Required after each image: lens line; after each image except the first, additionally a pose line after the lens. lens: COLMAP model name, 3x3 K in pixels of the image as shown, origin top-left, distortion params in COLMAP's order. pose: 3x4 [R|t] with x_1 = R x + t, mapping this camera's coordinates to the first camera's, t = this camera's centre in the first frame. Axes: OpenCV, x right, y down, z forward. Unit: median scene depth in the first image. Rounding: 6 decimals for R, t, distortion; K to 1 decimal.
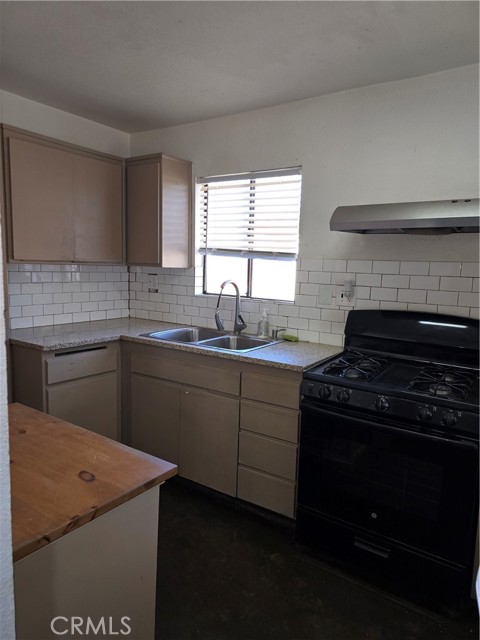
lens RADIAL K [[429.8, 0, 243.2], [0, 429.8, 325.2], [0, 0, 1]] dist [0.063799, -0.051917]
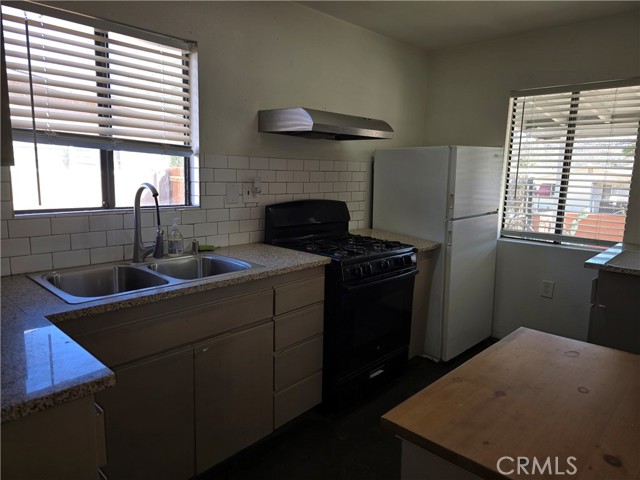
lens RADIAL K [[429.8, 0, 317.7], [0, 429.8, 236.6], [0, 0, 1]] dist [0.063799, -0.051917]
pose [[0.157245, -0.178782, 0.971242, -0.731086], [0.118520, 0.979785, 0.161166, -0.110111], [-0.980422, 0.089769, 0.175255, 0.673979]]
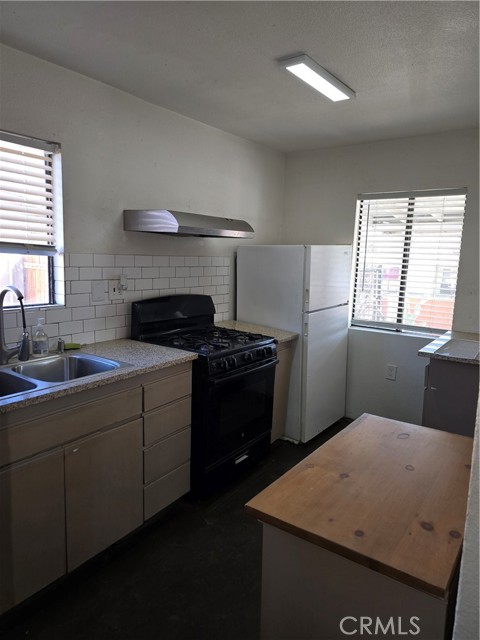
lens RADIAL K [[429.8, 0, 246.8], [0, 429.8, 316.7], [0, 0, 1]] dist [0.063799, -0.051917]
pose [[0.007214, -0.176883, 0.984206, -0.779915], [0.107406, 0.978674, 0.175101, -0.150893], [-0.994189, 0.104447, 0.026058, 0.667103]]
